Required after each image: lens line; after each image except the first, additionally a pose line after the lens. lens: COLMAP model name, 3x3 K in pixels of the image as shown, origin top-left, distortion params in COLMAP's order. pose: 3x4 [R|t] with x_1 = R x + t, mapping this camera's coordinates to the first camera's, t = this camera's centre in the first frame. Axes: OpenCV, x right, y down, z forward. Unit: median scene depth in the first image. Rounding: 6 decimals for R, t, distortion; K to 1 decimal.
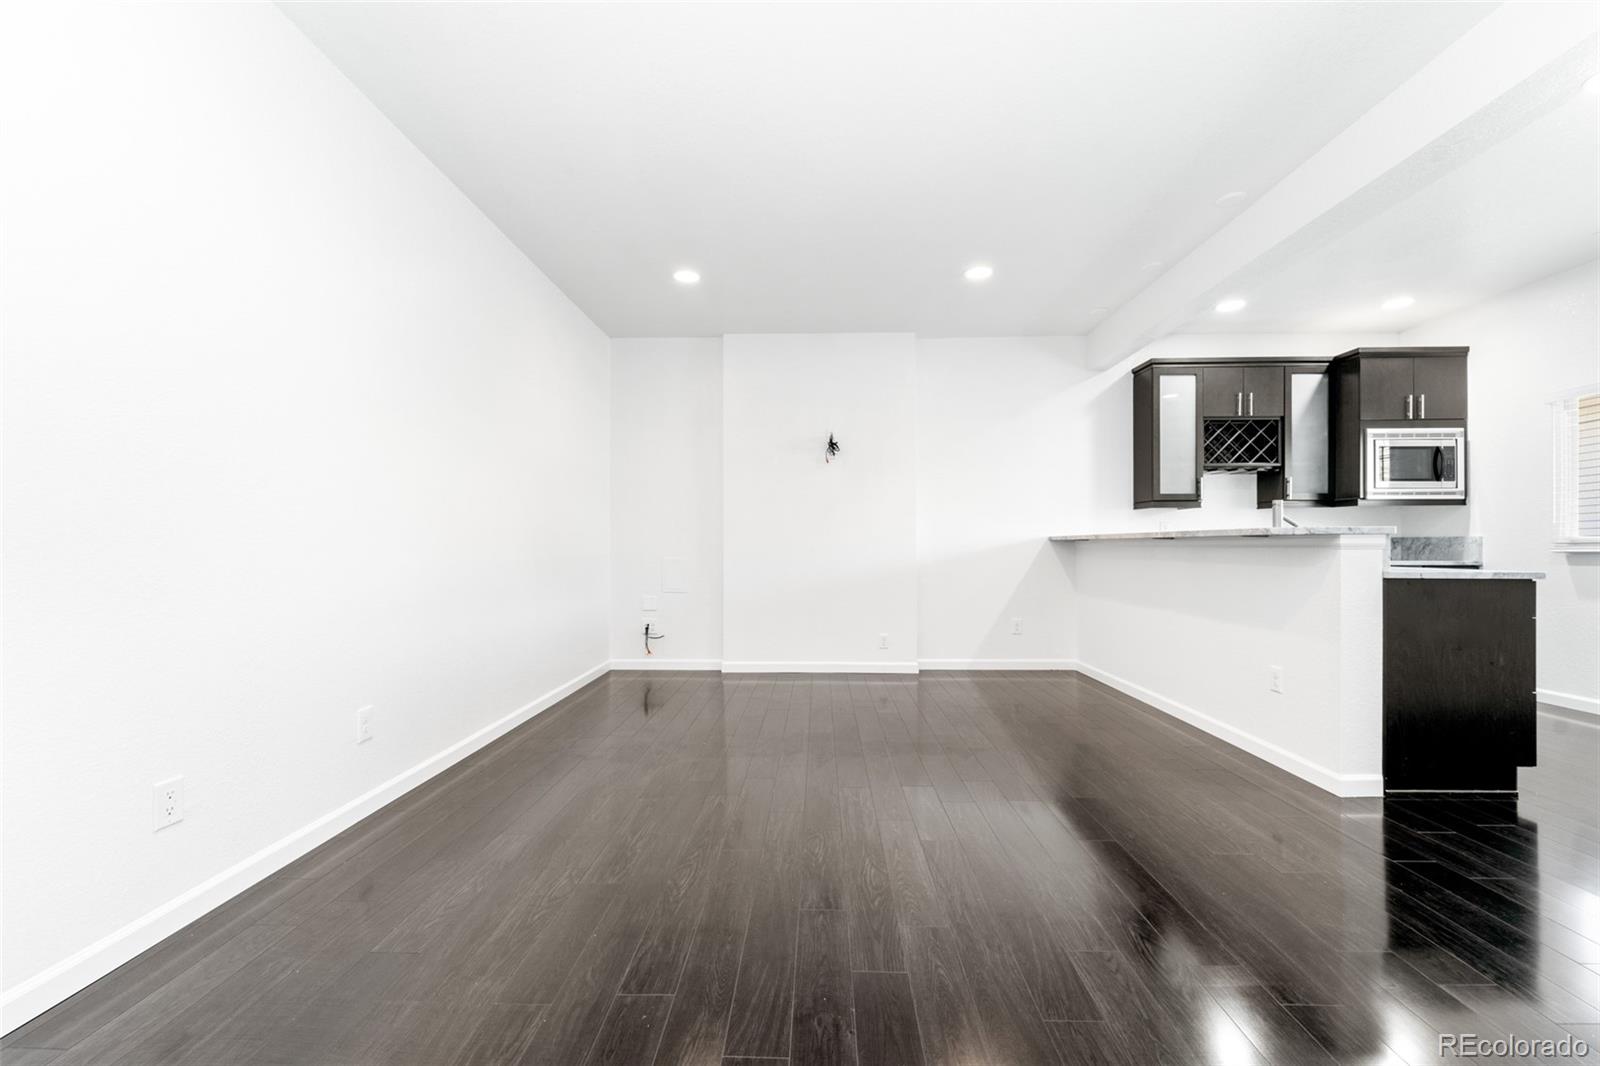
lens RADIAL K [[648.3, 0, 794.9], [0, 648.3, 541.6], [0, 0, 1]] dist [-0.002416, -0.000056]
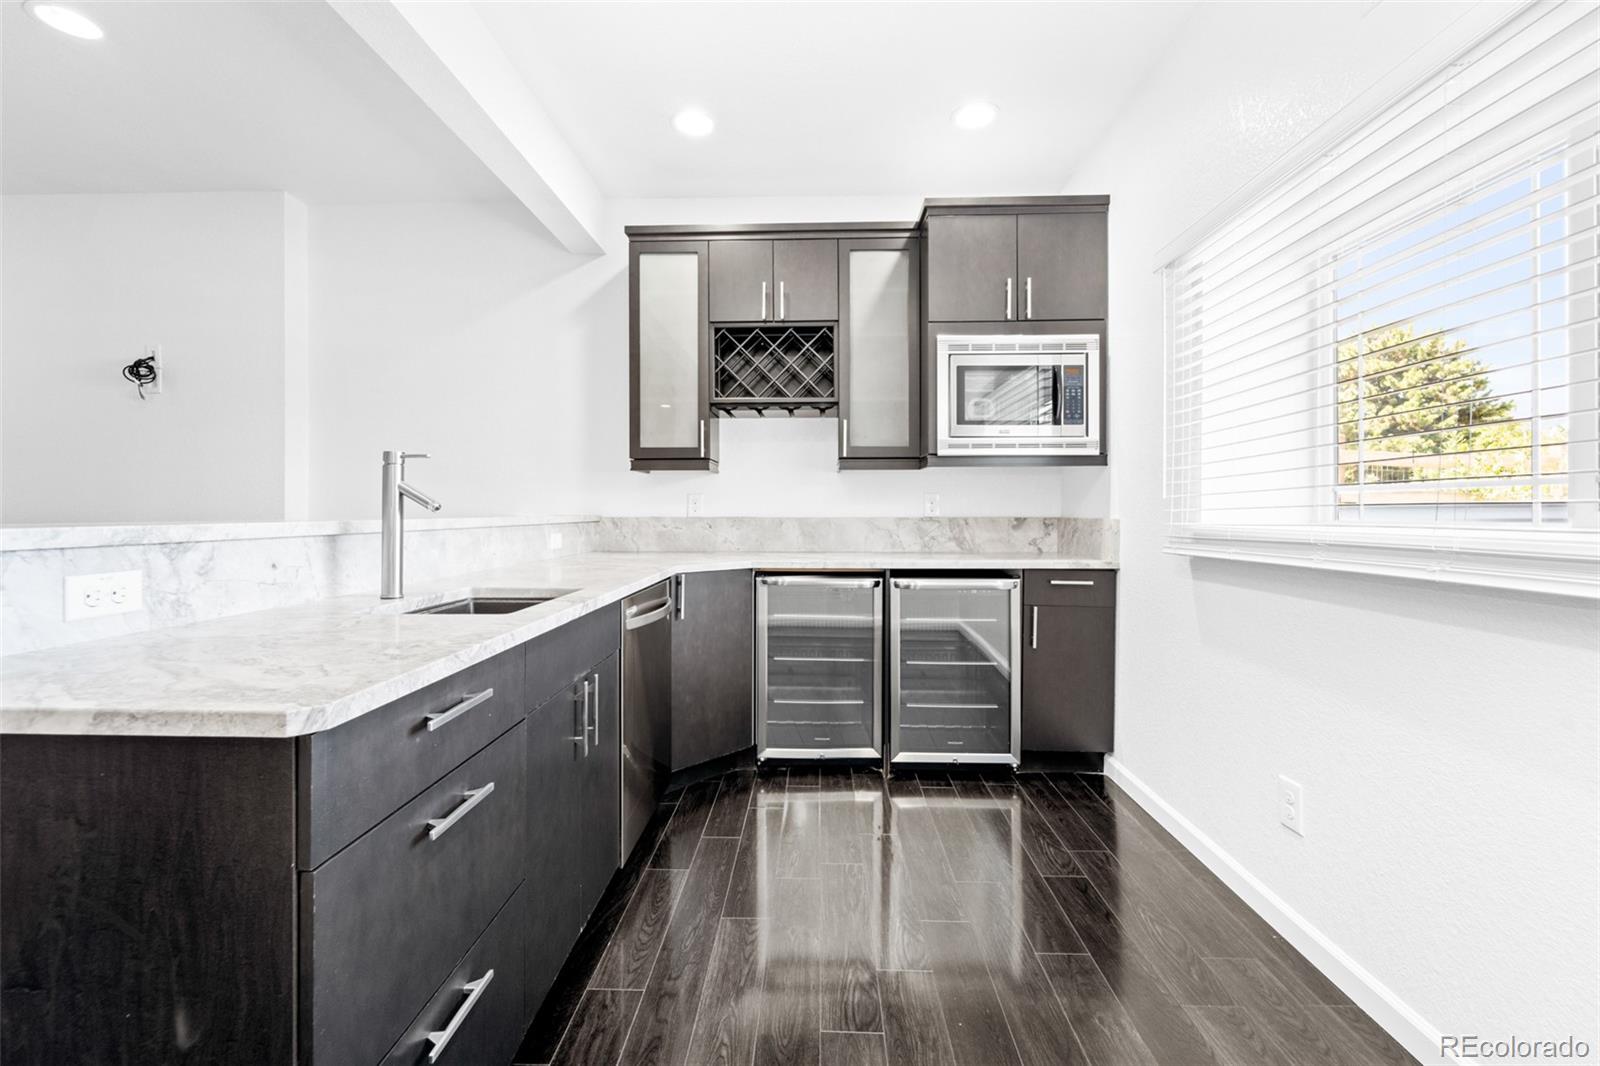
lens RADIAL K [[648.3, 0, 819.2], [0, 648.3, 505.6], [0, 0, 1]] dist [-0.002416, -0.000056]
pose [[0.999999, -0.000383, -0.000978, 0.774585], [0.000387, 0.999991, 0.004110, -0.022174], [0.000976, -0.004110, 0.999991, 0.407028]]
